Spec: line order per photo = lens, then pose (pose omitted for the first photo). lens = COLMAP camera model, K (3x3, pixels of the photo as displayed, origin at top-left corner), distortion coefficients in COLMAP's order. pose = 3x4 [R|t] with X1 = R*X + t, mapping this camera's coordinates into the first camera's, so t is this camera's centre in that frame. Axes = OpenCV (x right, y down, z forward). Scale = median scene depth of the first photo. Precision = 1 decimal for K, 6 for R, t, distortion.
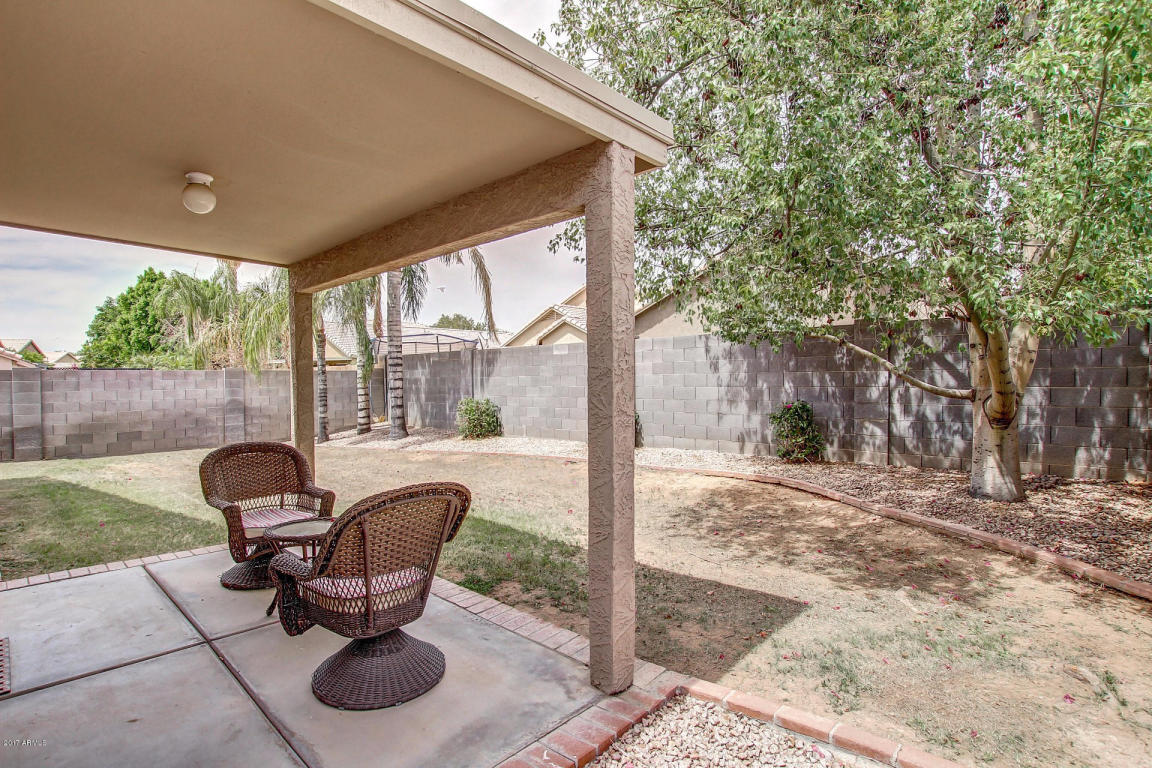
lens RADIAL K [[553.2, 0, 571.9], [0, 553.2, 384.6], [0, 0, 1]] dist [-0.024255, -0.000505]
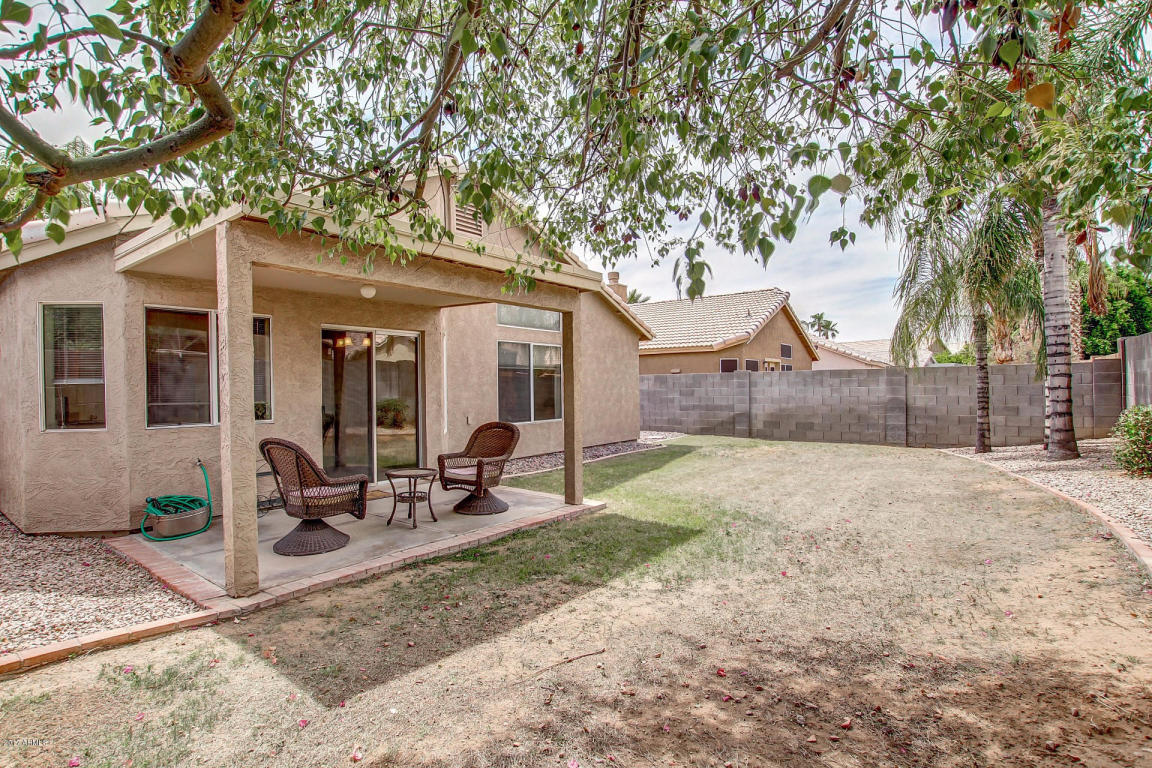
lens RADIAL K [[553.2, 0, 572.6], [0, 553.2, 384.0], [0, 0, 1]] dist [-0.024255, -0.000505]
pose [[0.109847, 0.001137, -0.993948, 0.384221], [0.003733, 0.999992, 0.001556, -0.001682], [0.993941, -0.003881, 0.109842, 0.409737]]
